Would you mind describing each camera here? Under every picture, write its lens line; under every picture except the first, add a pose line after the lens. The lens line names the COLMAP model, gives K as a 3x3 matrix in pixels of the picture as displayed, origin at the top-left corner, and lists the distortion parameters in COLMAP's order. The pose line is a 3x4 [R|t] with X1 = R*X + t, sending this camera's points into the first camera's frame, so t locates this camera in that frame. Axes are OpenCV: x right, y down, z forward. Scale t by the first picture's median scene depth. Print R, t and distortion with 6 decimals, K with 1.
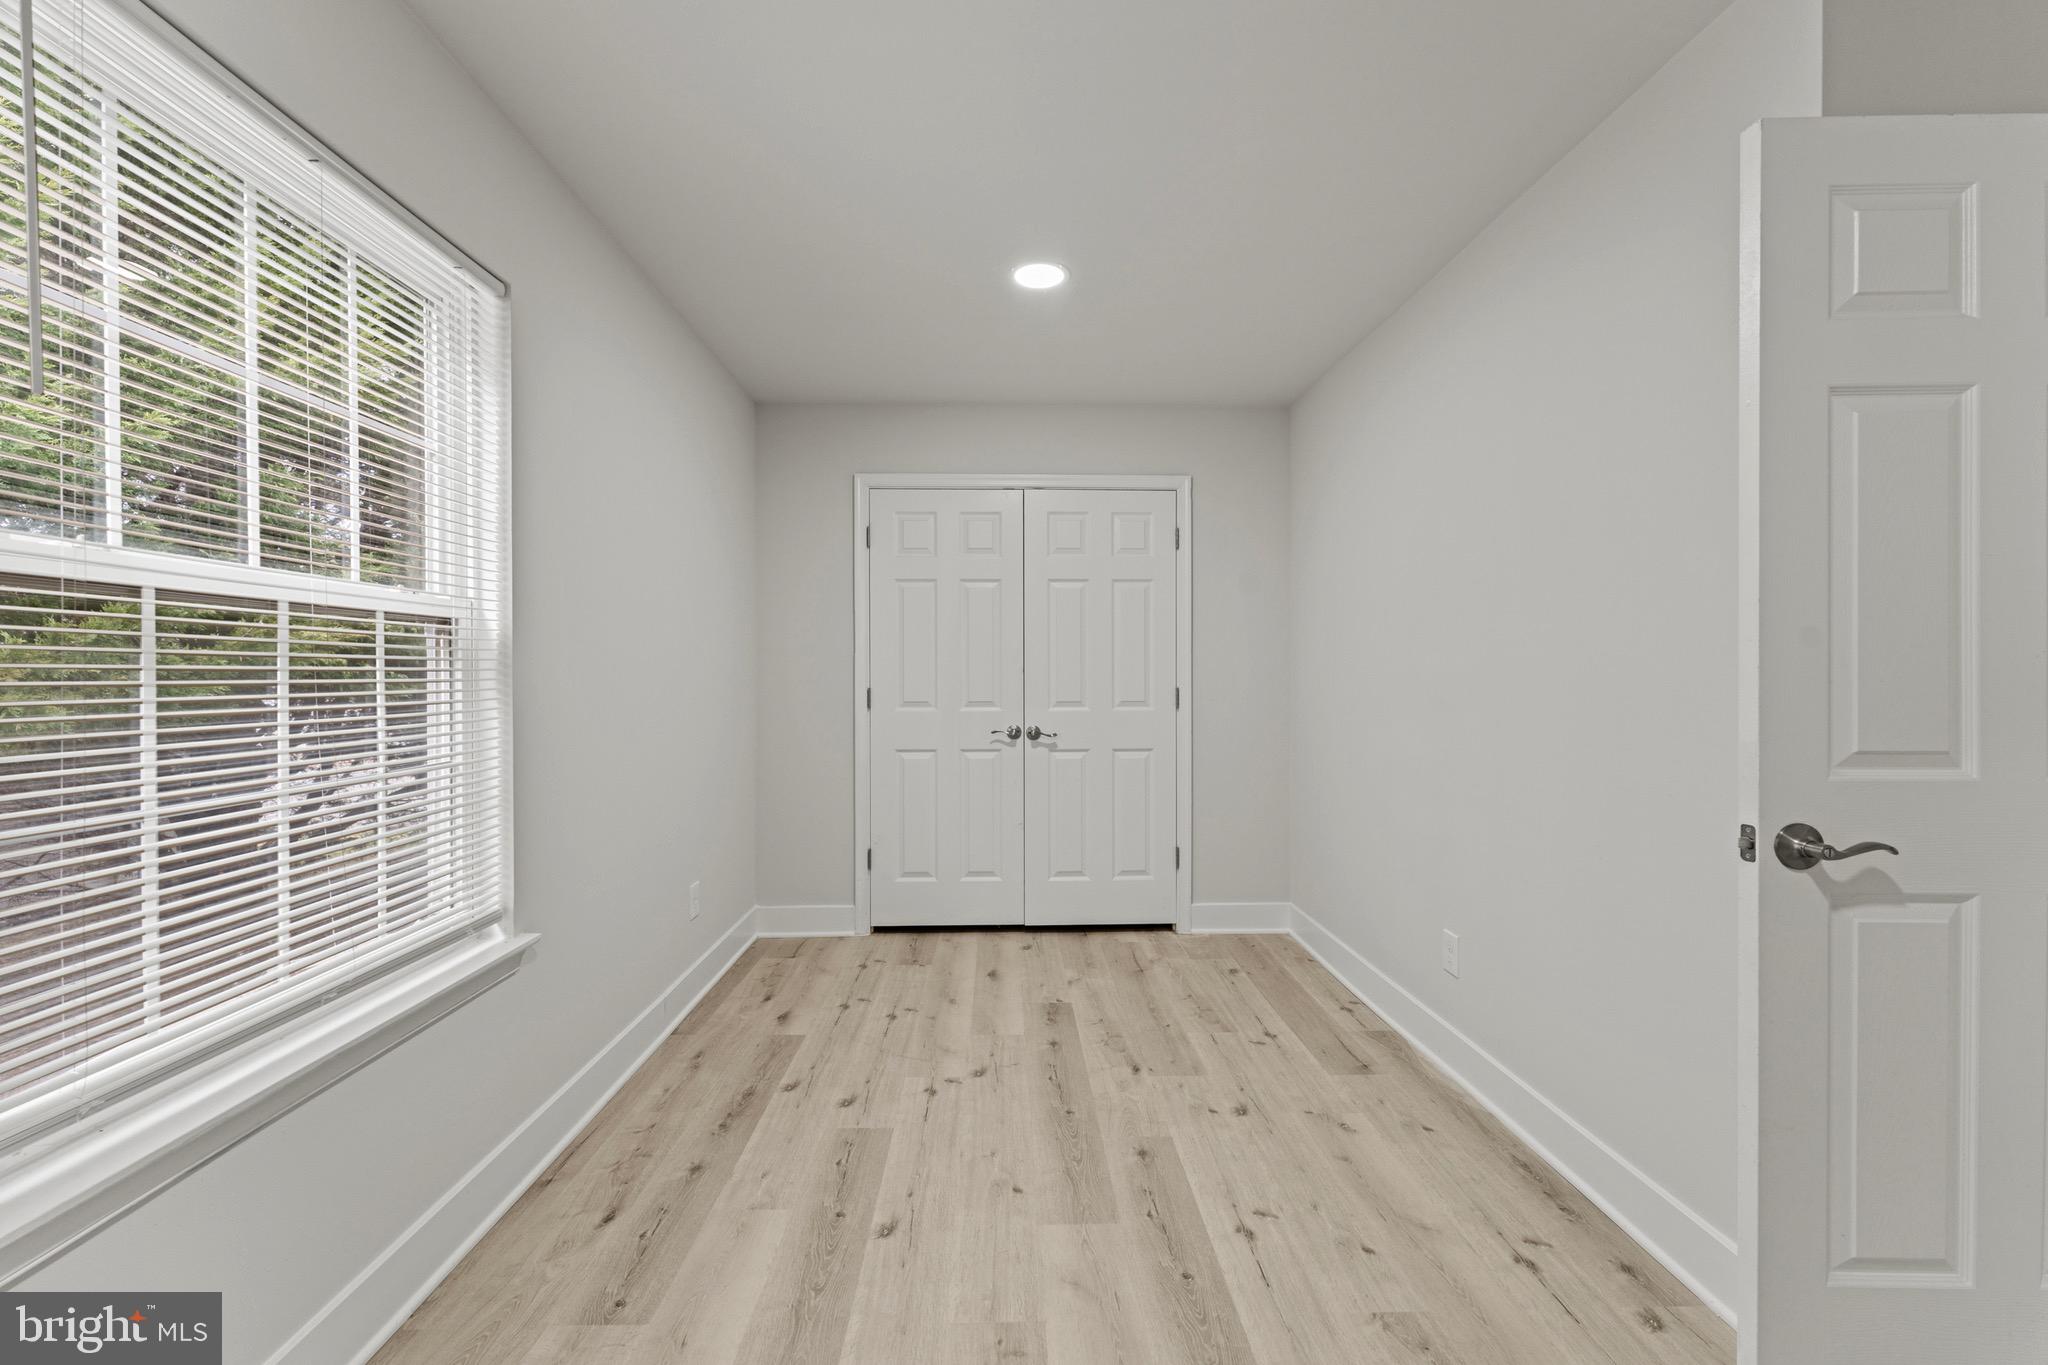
lens RADIAL K [[816.8, 0, 1014.9], [0, 816.8, 682.5], [0, 0, 1]] dist [0.002296, 0.000071]
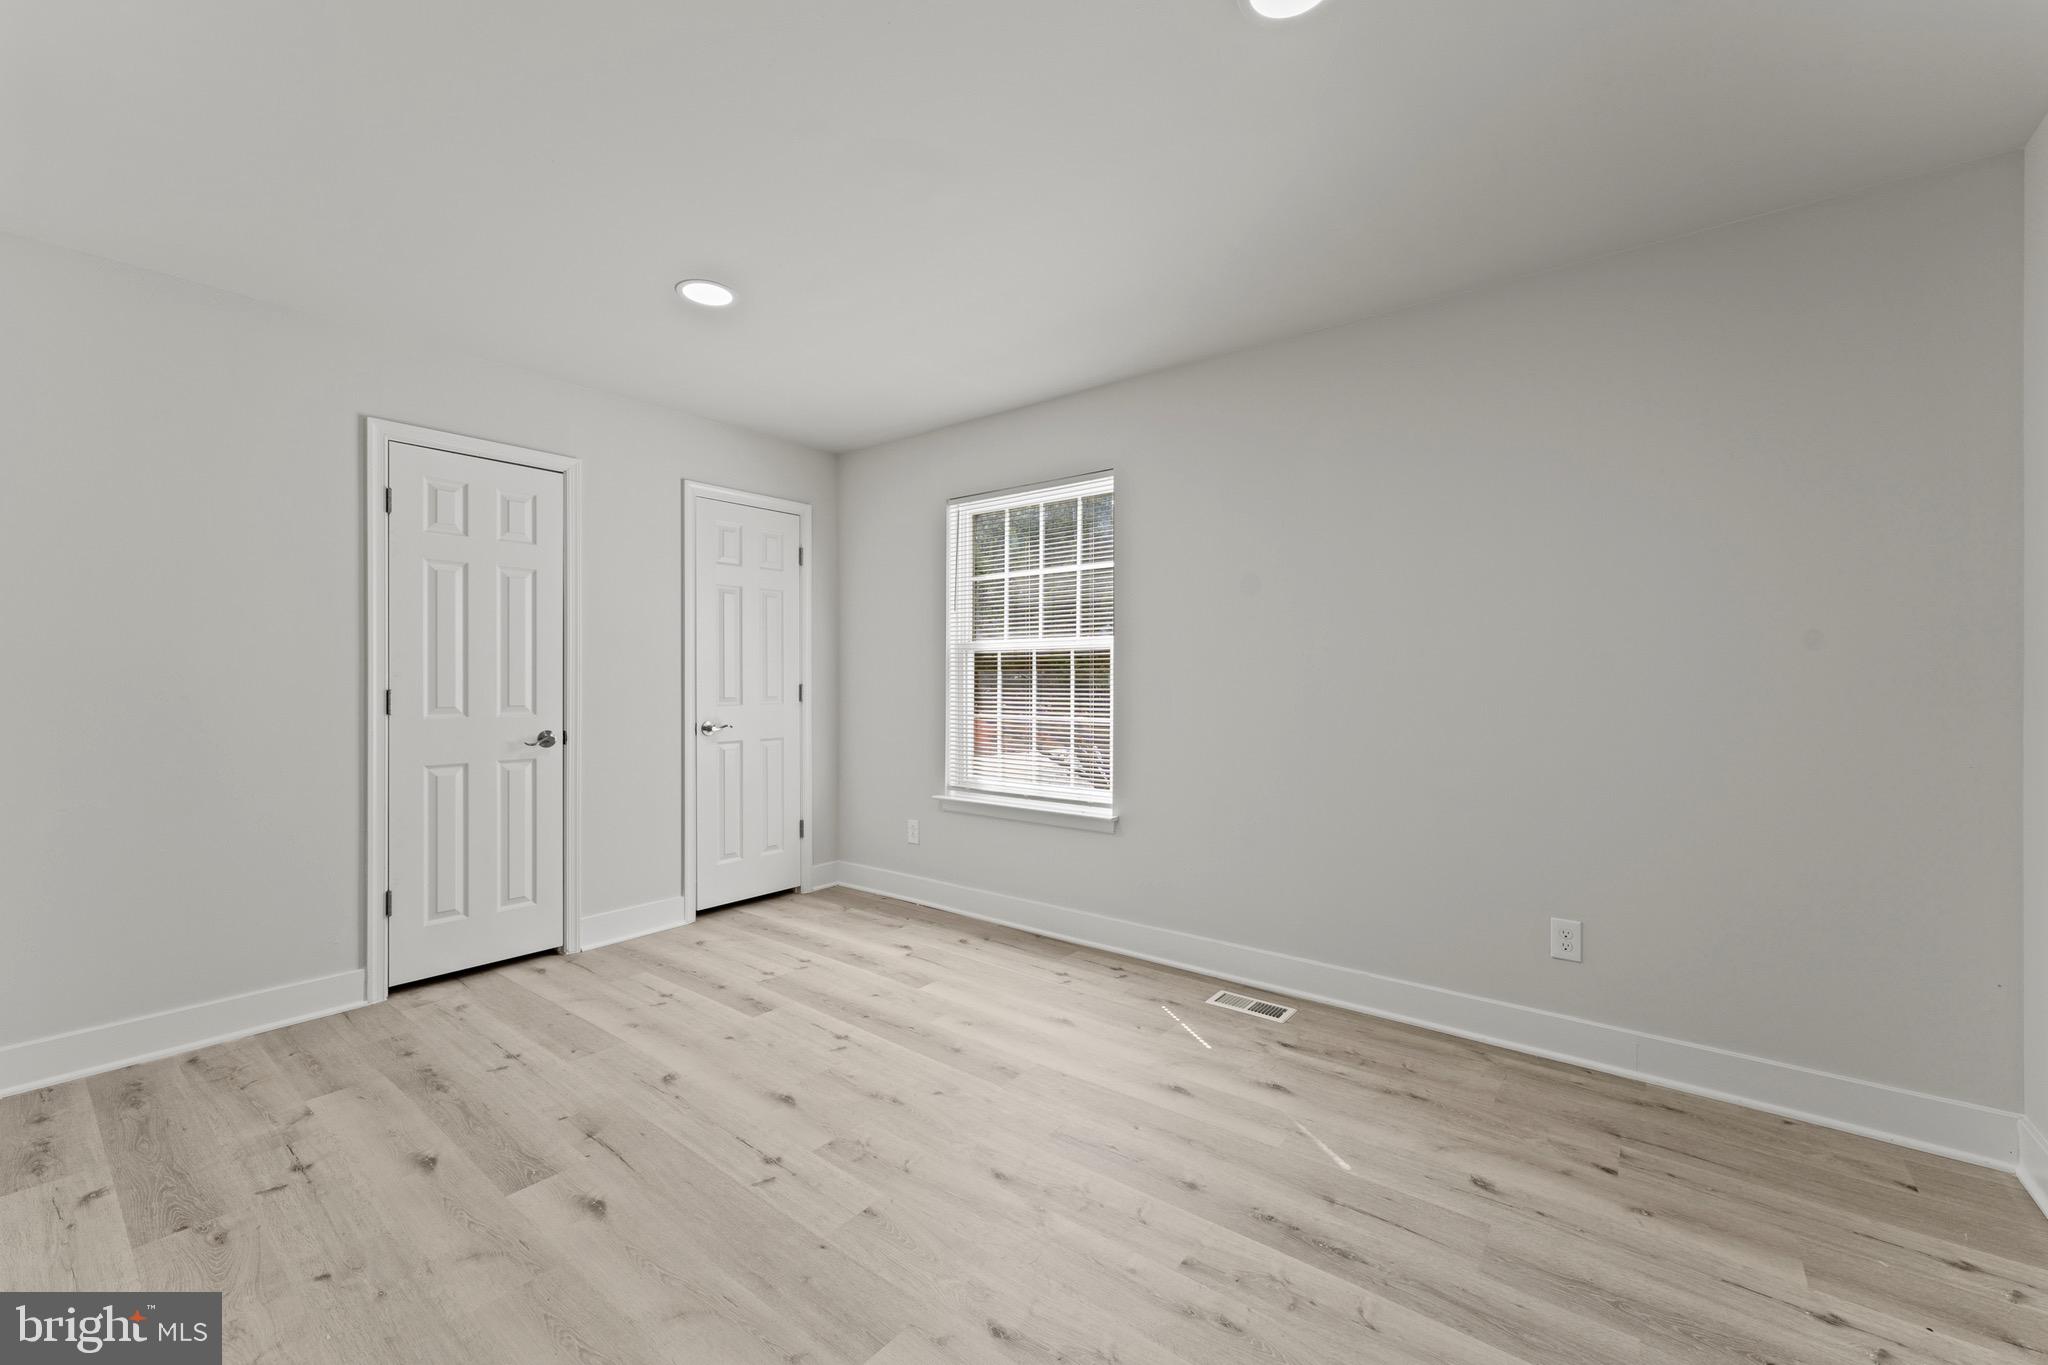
lens RADIAL K [[816.8, 0, 1014.9], [0, 816.8, 682.5], [0, 0, 1]] dist [0.002296, 0.000071]
pose [[0.621519, -0.000072, 0.783399, -0.426044], [0.009289, 0.999930, -0.007278, 0.012701], [-0.783344, 0.011800, 0.621476, 0.024661]]
